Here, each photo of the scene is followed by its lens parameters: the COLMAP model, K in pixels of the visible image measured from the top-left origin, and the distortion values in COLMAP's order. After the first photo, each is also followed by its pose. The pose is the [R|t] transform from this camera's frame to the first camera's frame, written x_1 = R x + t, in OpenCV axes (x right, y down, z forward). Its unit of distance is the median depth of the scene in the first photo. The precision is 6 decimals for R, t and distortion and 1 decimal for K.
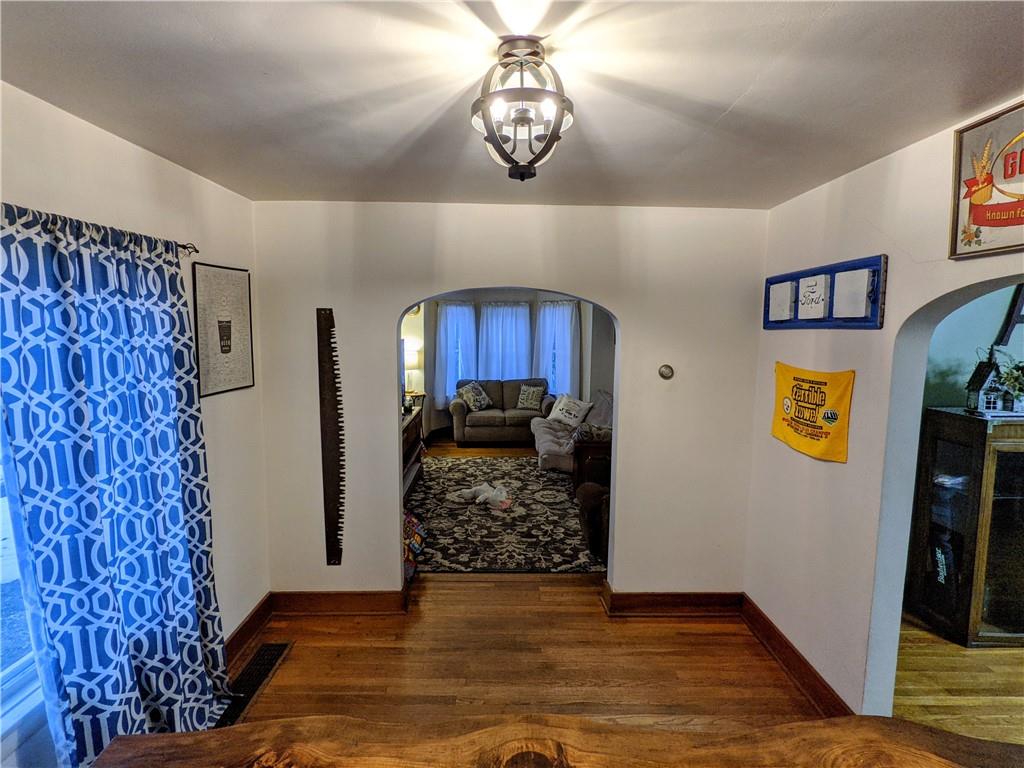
lens RADIAL K [[494.5, 0, 511.1], [0, 494.5, 383.5], [0, 0, 1]] dist [-0.002080, 0.000323]
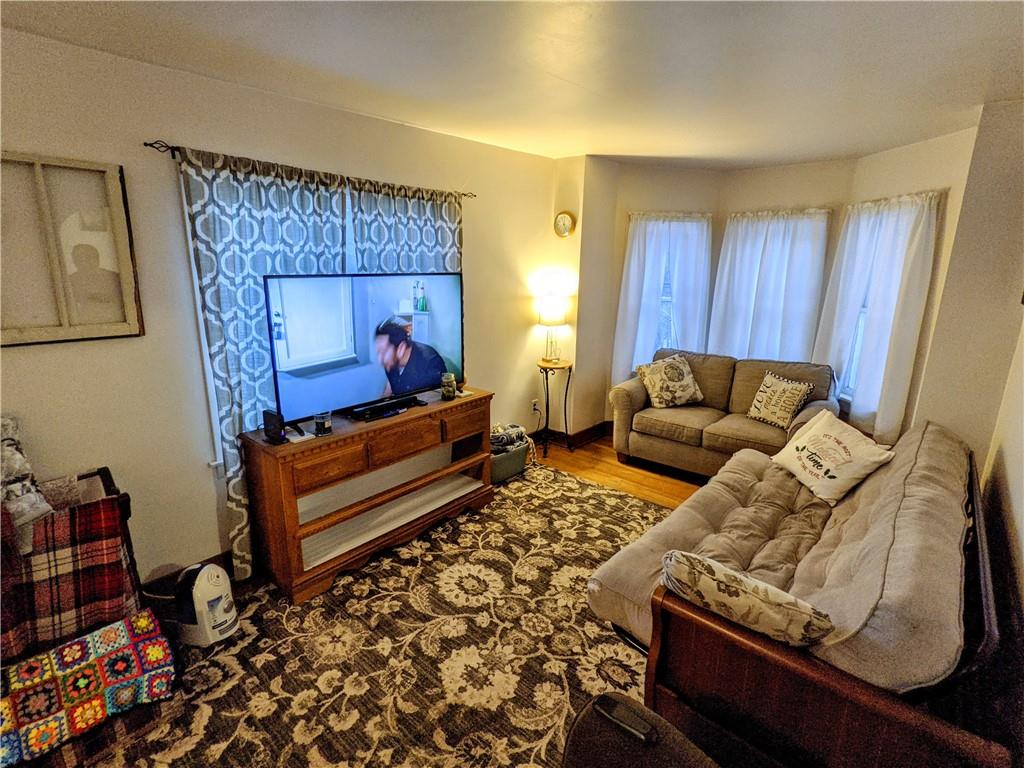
lens RADIAL K [[494.5, 0, 507.9], [0, 494.5, 380.7], [0, 0, 1]] dist [-0.002080, 0.000323]
pose [[0.739254, 0.158957, -0.654397, 0.196546], [-0.087815, 0.986200, 0.140352, -0.046427], [0.667676, -0.046290, 0.743011, 0.541879]]
